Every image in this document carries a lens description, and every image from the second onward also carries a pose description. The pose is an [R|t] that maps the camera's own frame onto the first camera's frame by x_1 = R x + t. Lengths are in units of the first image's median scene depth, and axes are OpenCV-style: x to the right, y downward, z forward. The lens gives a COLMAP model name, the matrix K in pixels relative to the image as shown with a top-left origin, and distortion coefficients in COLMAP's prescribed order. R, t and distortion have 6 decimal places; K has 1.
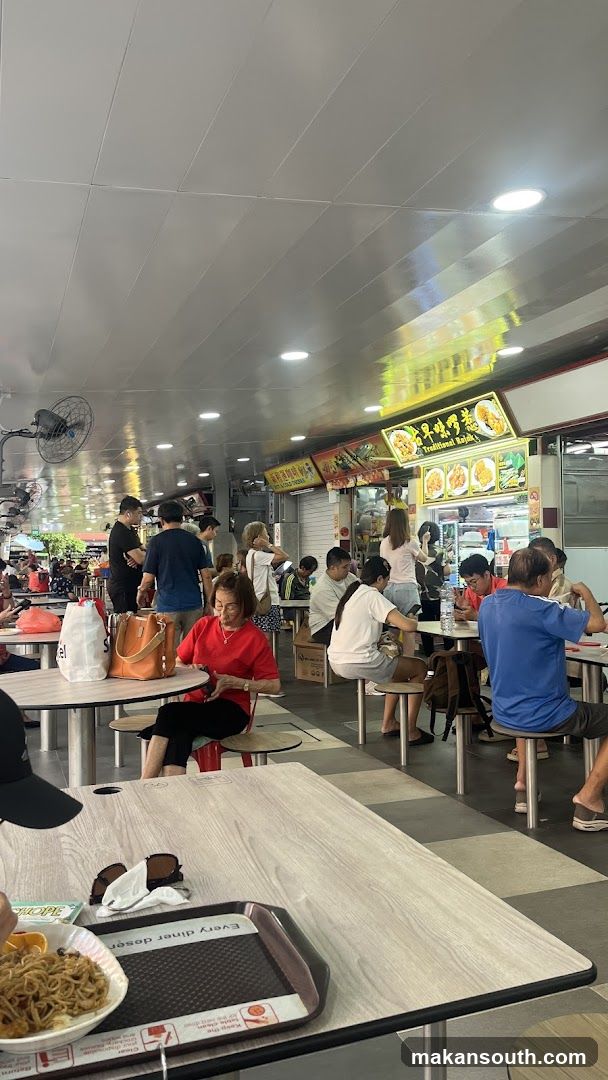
lens RADIAL K [[808.2, 0, 300.9], [0, 808.2, 539.0], [0, 0, 1]] dist [0.005599, 0.000445]
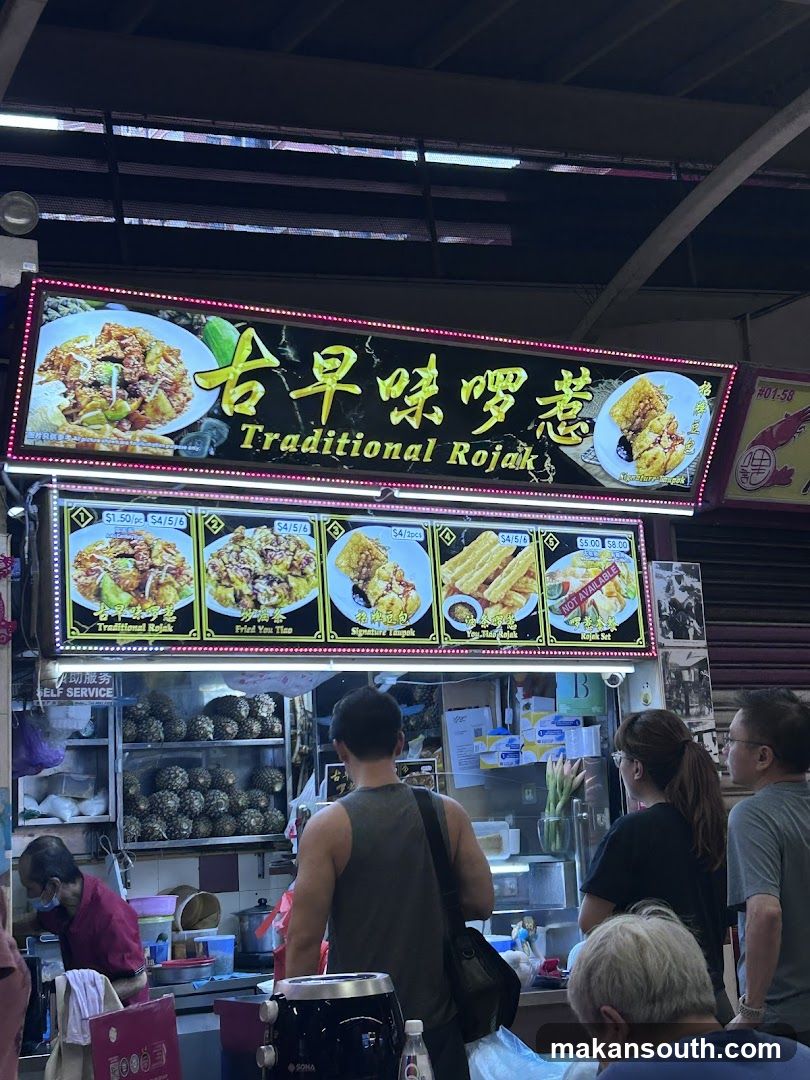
lens RADIAL K [[1699.0, 0, 413.9], [0, 1699.0, 546.0], [0, 0, 1]] dist [0.222390, 0.000000]
pose [[-0.168093, 0.203587, 0.964519, -0.384361], [0.036233, 0.979056, -0.200341, 0.033740], [-0.985105, 0.001271, -0.171949, 1.104265]]
